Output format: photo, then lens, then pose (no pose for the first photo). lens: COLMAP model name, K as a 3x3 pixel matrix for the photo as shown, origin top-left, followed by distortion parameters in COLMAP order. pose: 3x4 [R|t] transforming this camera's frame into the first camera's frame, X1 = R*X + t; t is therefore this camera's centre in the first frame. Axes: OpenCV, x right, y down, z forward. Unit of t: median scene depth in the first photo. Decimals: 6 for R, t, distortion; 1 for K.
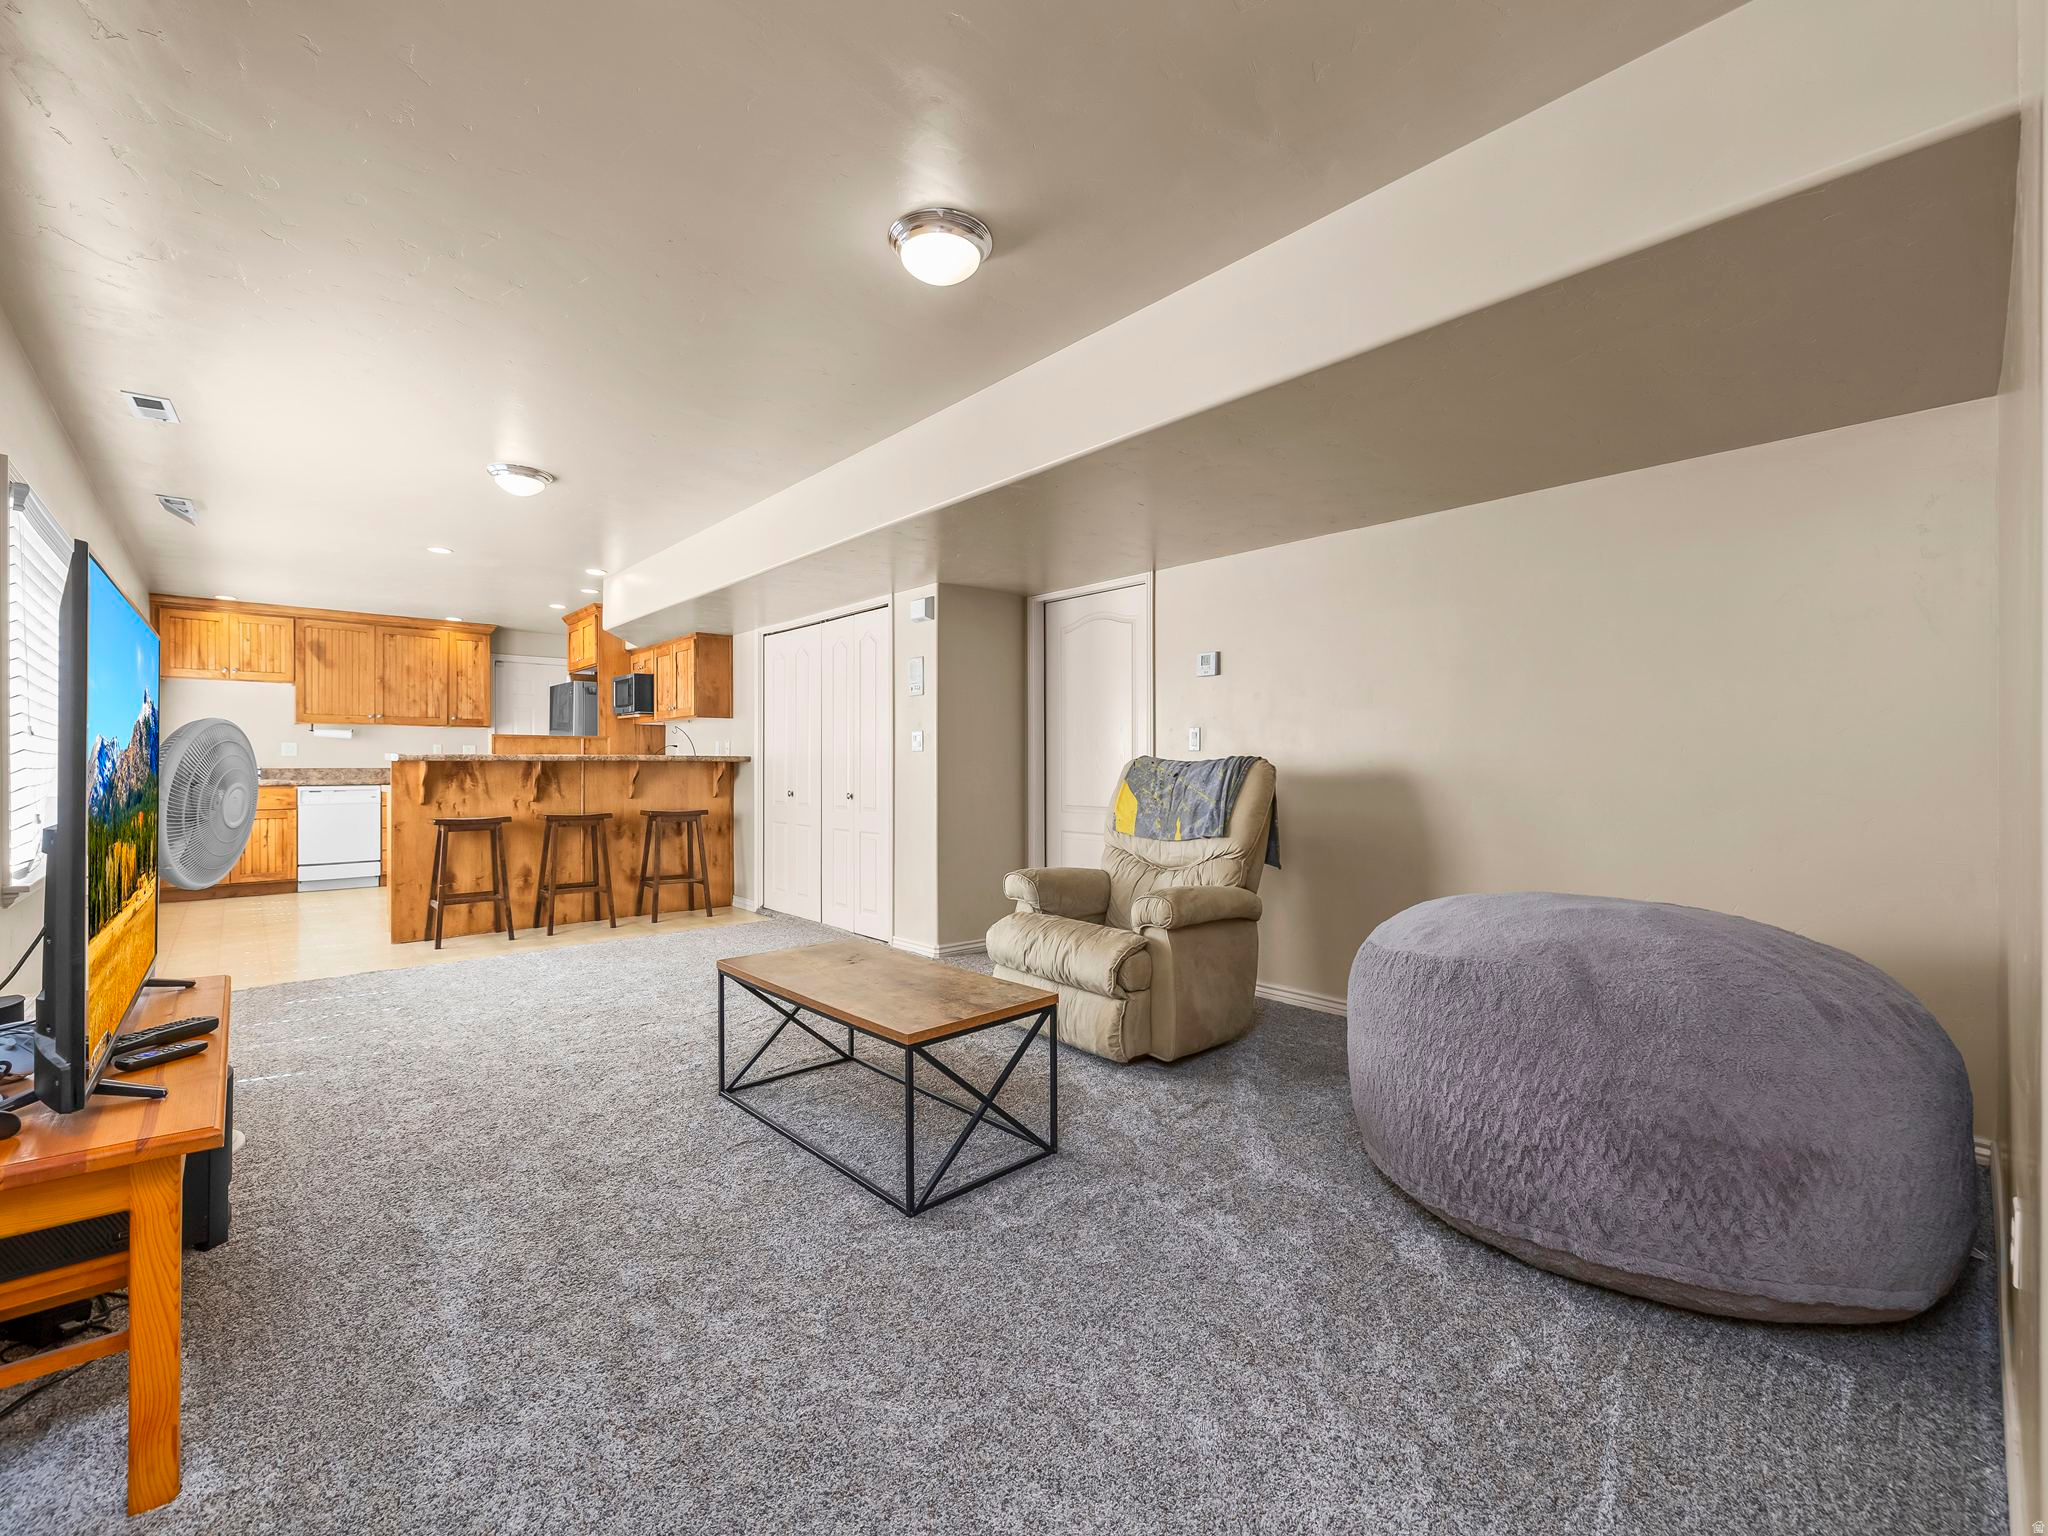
lens RADIAL K [[866.9, 0, 1032.1], [0, 866.9, 762.5], [0, 0, 1]] dist [0.000288, 0.001547]
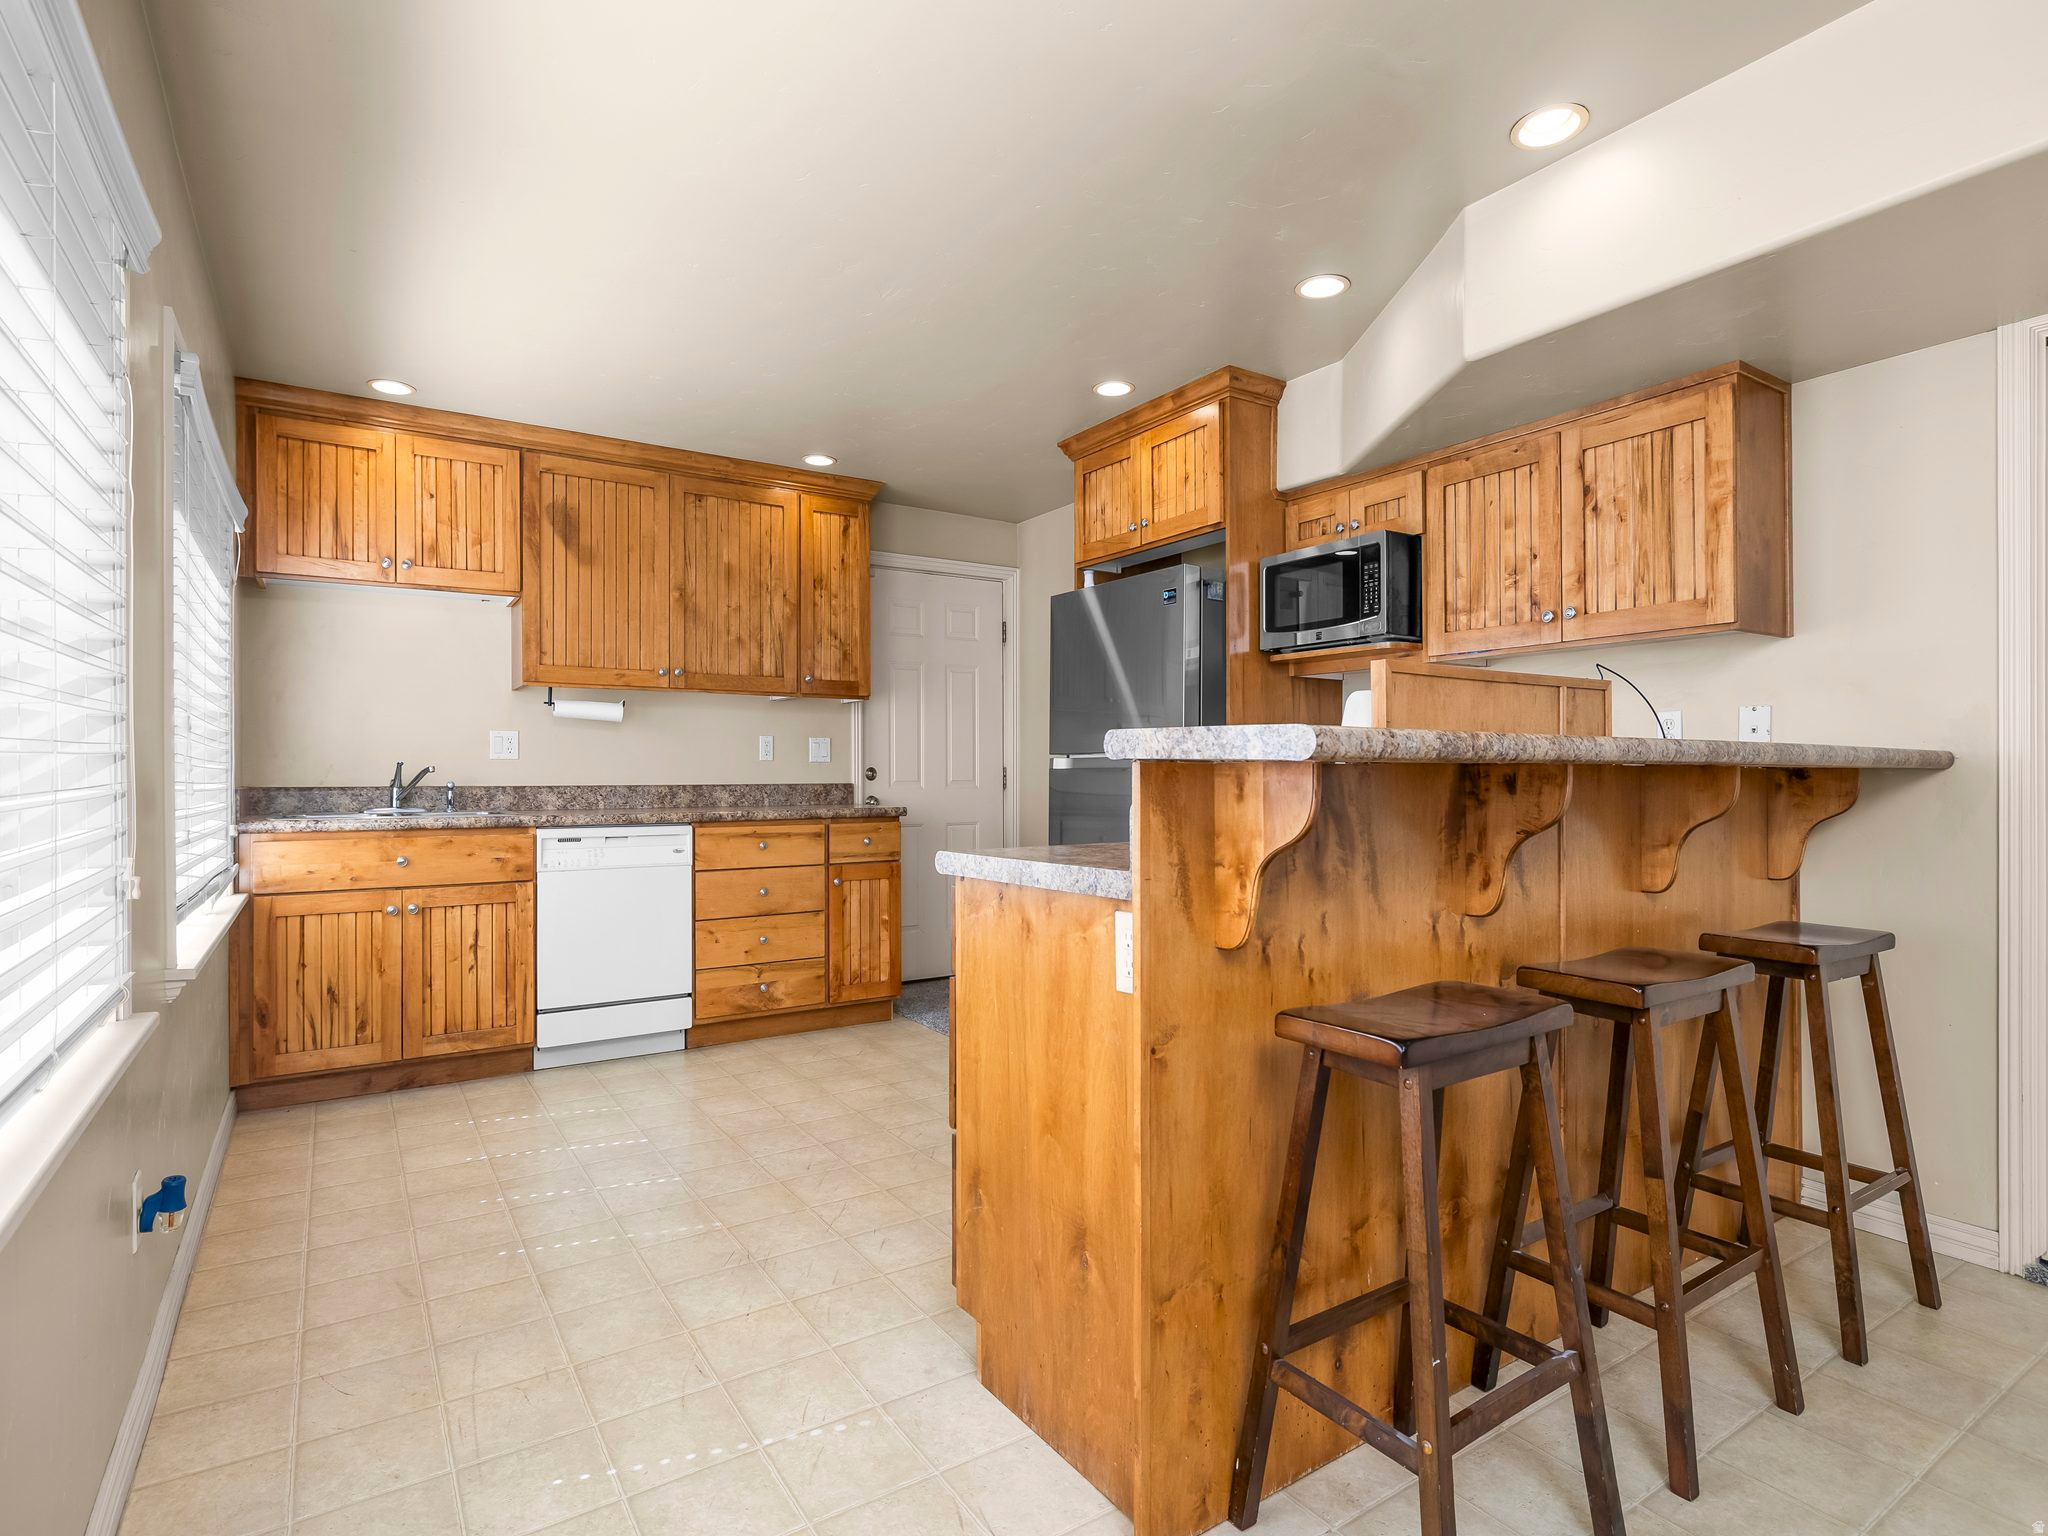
lens RADIAL K [[1021.4, 0, 1015.2], [0, 1021.4, 770.5], [0, 0, 1]] dist [0.002232, 0.000129]
pose [[0.989253, -0.001949, -0.146200, -0.522706], [0.001474, 0.999993, -0.003358, 0.000437], [0.146206, 0.003107, 0.989249, 0.518429]]
